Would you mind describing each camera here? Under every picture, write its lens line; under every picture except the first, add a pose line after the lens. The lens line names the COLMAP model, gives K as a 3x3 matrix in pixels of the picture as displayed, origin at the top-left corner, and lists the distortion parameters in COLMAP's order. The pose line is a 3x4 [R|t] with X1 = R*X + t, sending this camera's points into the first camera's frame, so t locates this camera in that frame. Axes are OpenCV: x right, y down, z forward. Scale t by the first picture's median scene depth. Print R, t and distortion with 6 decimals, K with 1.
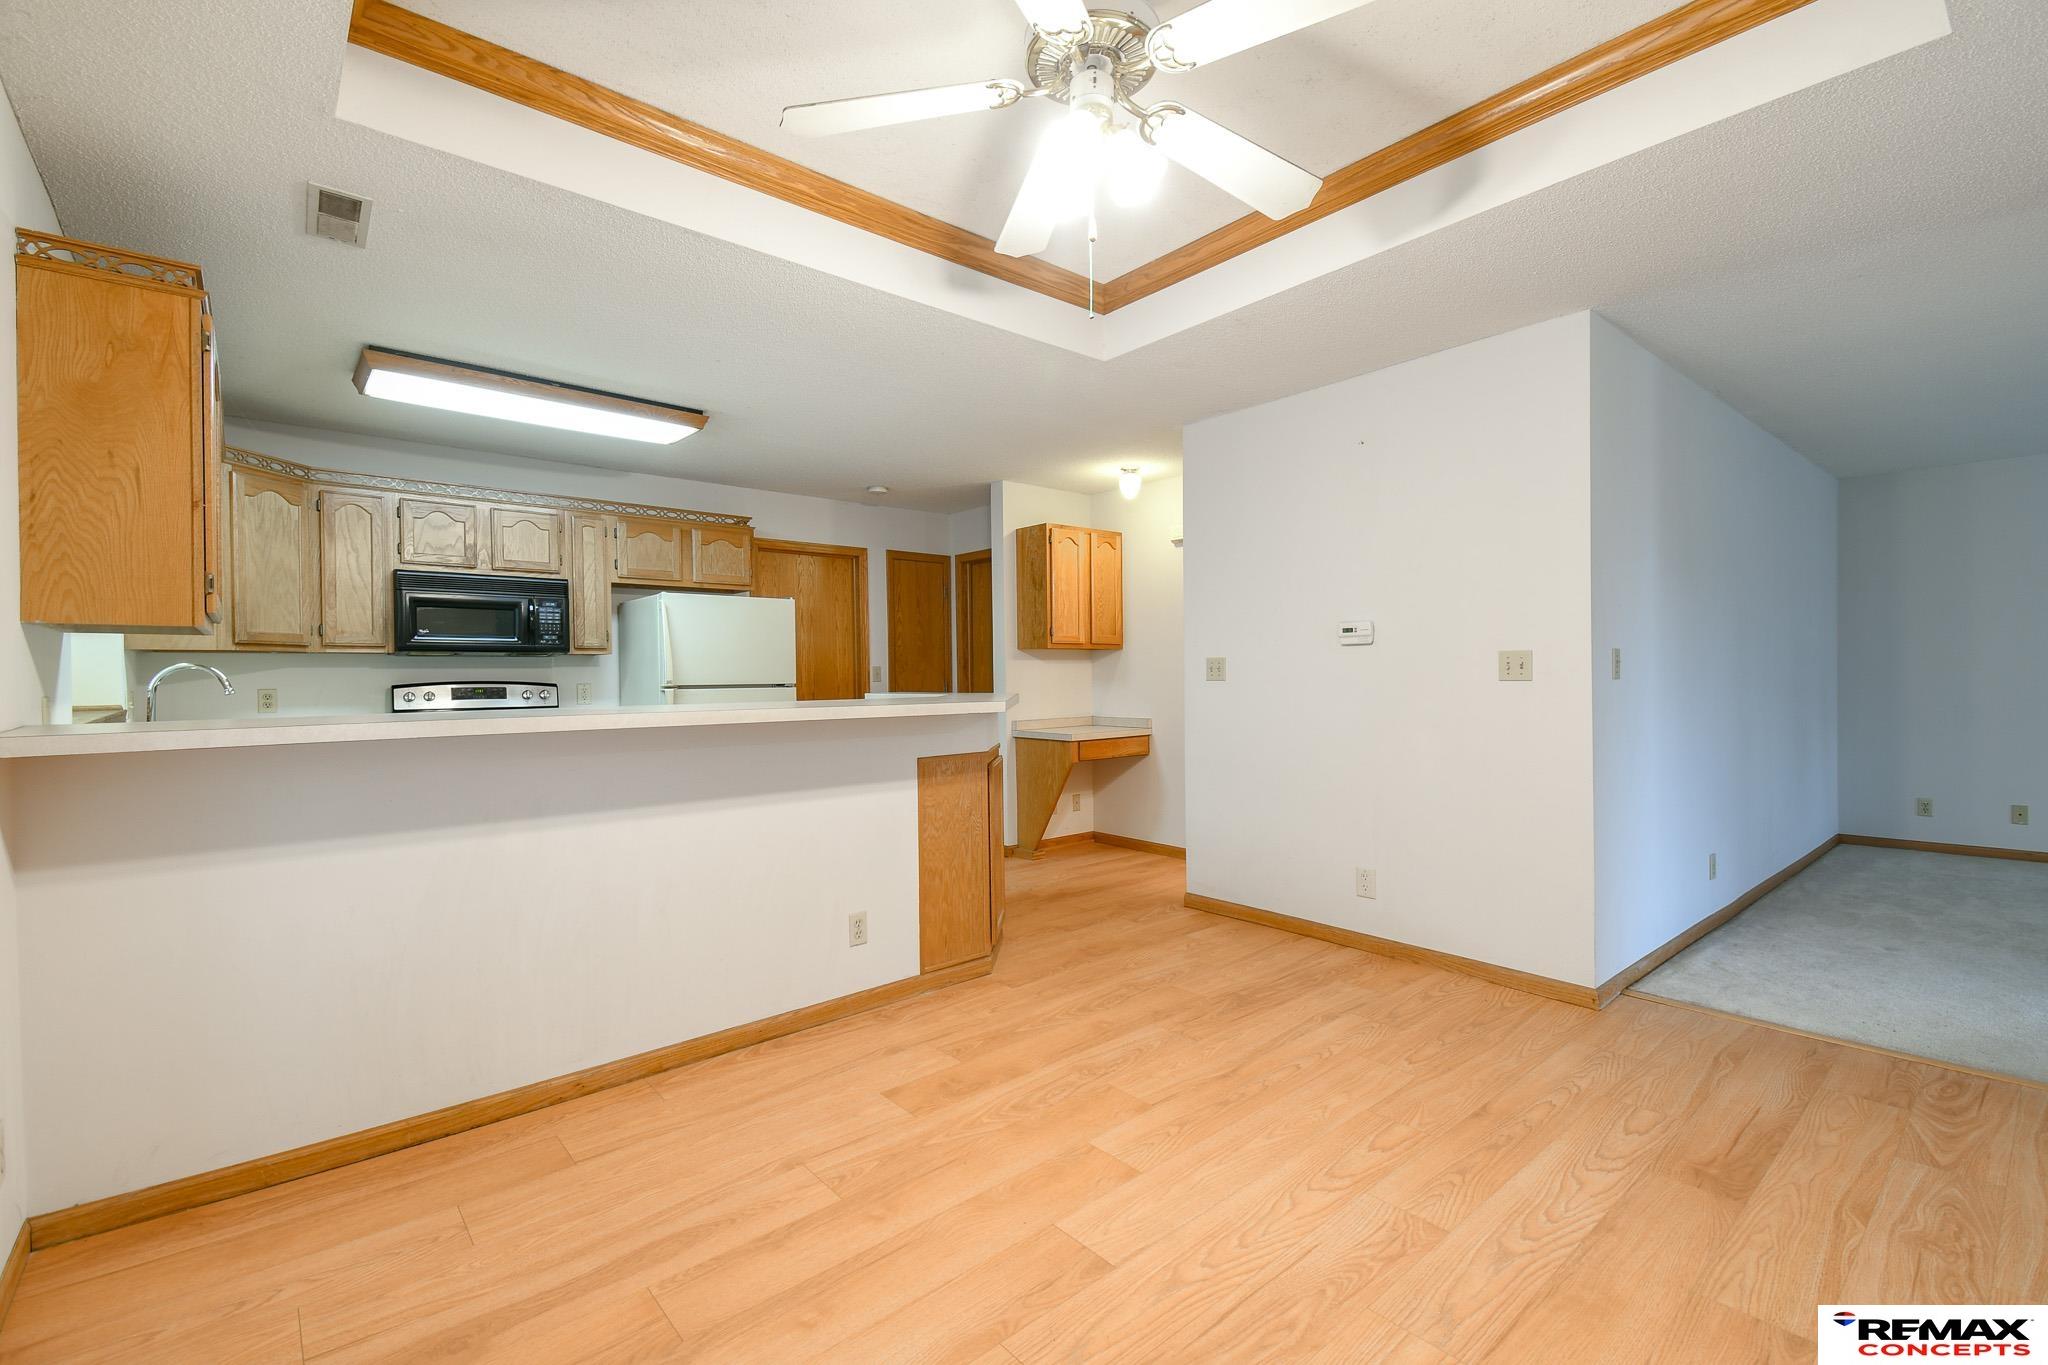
lens RADIAL K [[891.4, 0, 1029.5], [0, 891.4, 684.2], [0, 0, 1]] dist [0.036321, -0.014674]
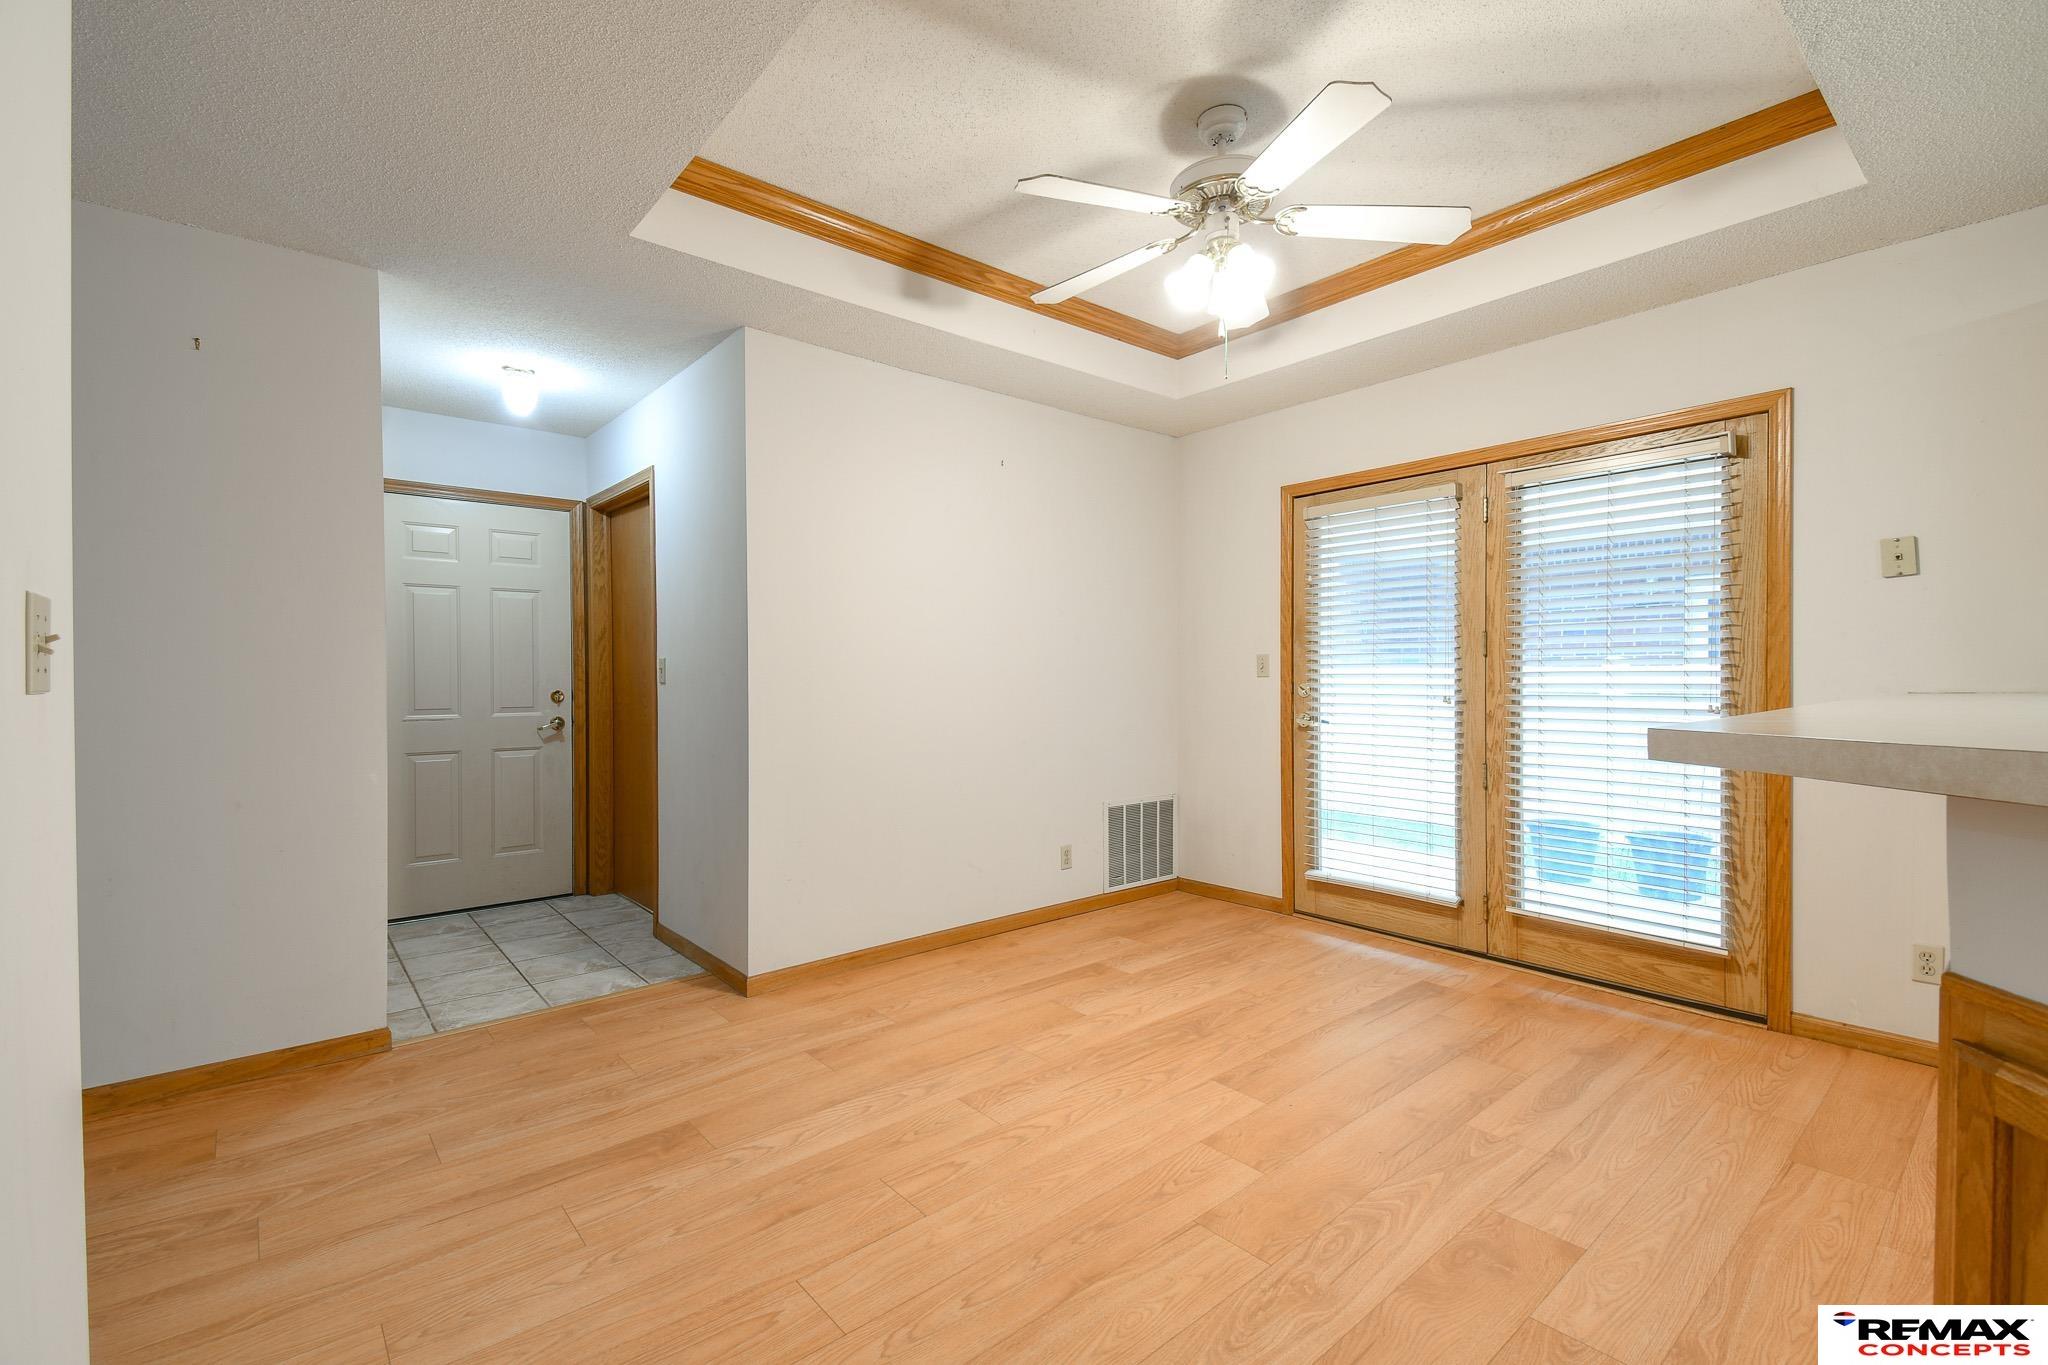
lens RADIAL K [[891.4, 0, 1029.0], [0, 891.4, 682.0], [0, 0, 1]] dist [0.036321, -0.014674]
pose [[-0.999883, 0.015178, 0.001797, 0.200125], [0.015210, 0.999706, 0.018908, -0.007830], [-0.001509, 0.018933, -0.999820, 1.297811]]
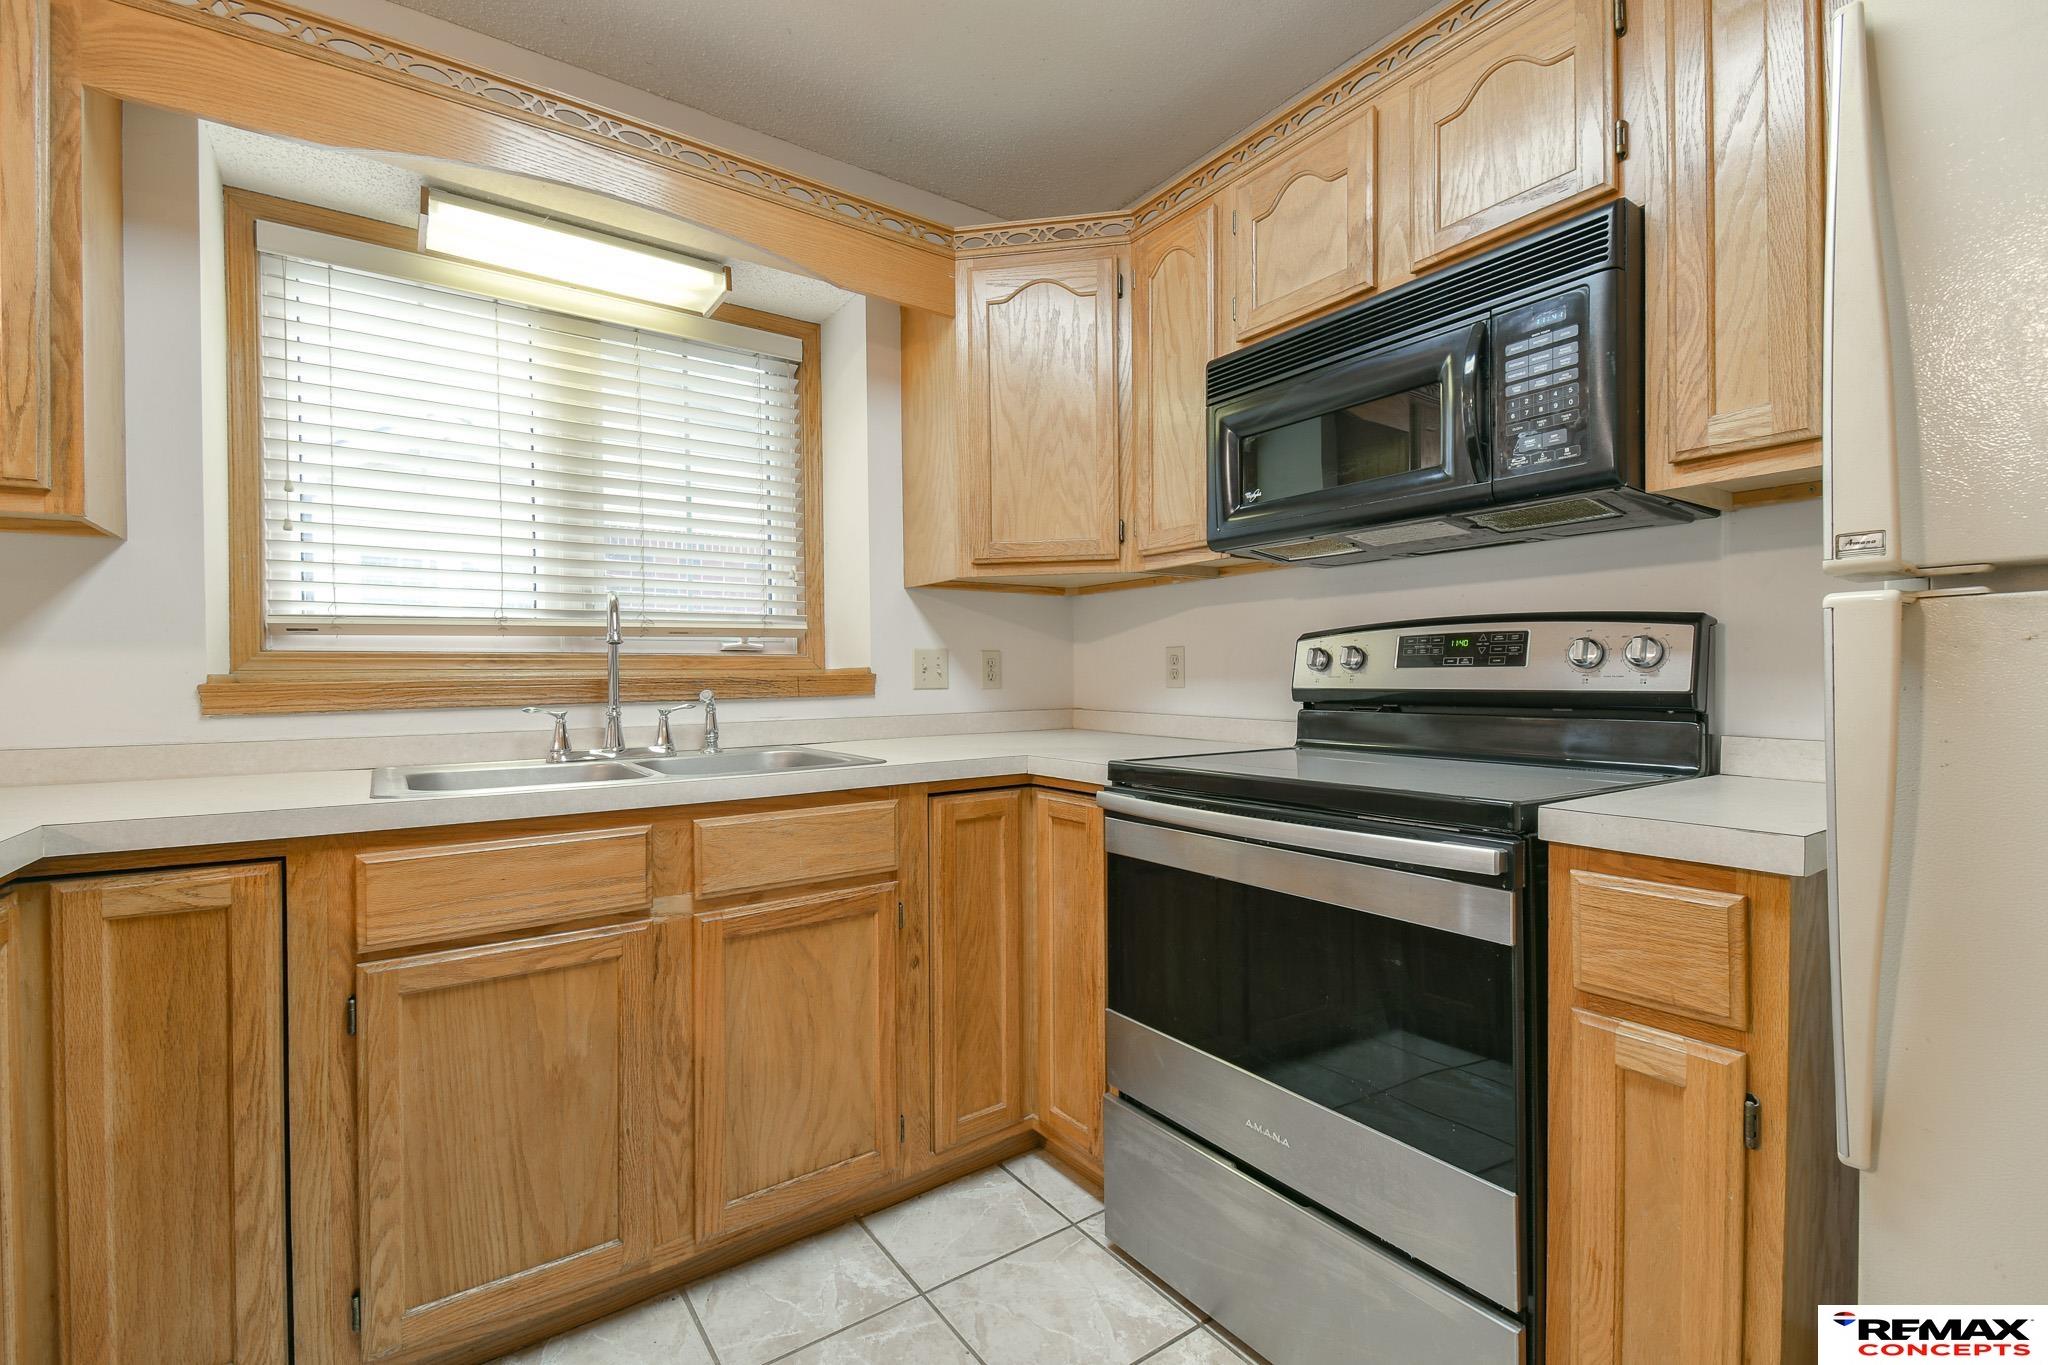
lens RADIAL K [[891.4, 0, 1019.6], [0, 891.4, 686.1], [0, 0, 1]] dist [0.036321, -0.014674]
pose [[-0.098786, 0.019763, -0.994912, -0.343589], [-0.001189, 0.999800, 0.019978, 0.024694], [0.995108, 0.003157, -0.098743, 1.233500]]
